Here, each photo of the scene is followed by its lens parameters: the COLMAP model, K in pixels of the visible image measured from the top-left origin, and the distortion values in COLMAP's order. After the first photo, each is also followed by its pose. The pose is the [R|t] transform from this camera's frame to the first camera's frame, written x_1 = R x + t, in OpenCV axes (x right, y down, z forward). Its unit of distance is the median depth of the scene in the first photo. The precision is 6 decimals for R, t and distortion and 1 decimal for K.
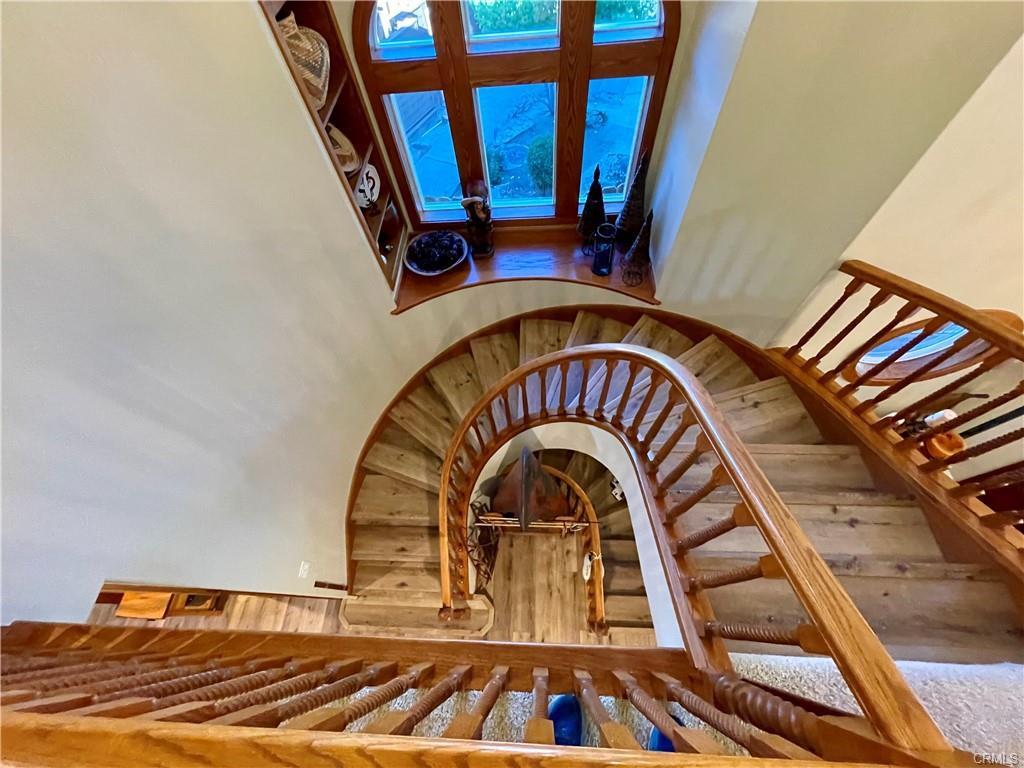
lens RADIAL K [[411.9, 0, 502.1], [0, 411.9, 382.6], [0, 0, 1]] dist [0.000192, 0.000058]
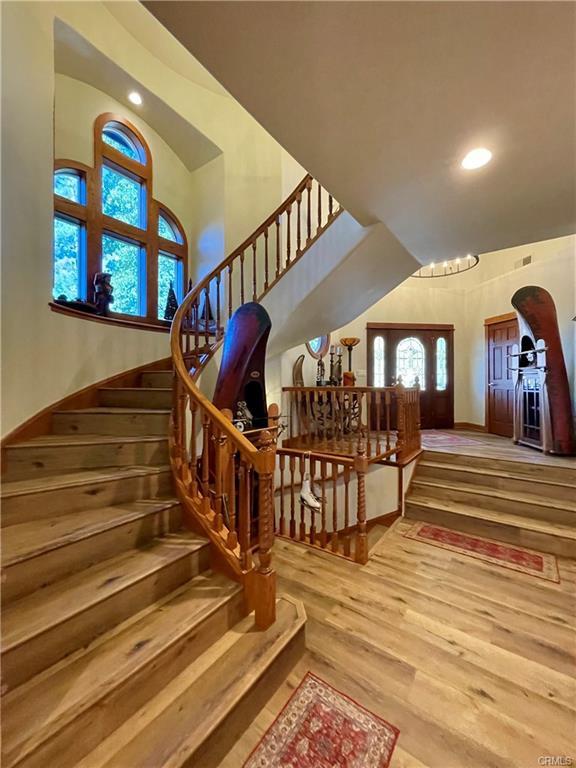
lens RADIAL K [[308.9, 0, 288.9], [0, 308.9, 382.1], [0, 0, 1]] dist [0.000192, 0.000058]
pose [[0.559655, 0.083385, 0.824520, -0.661909], [0.701572, 0.481910, -0.524938, 0.932662], [-0.441116, 0.872244, 0.211203, 0.841117]]
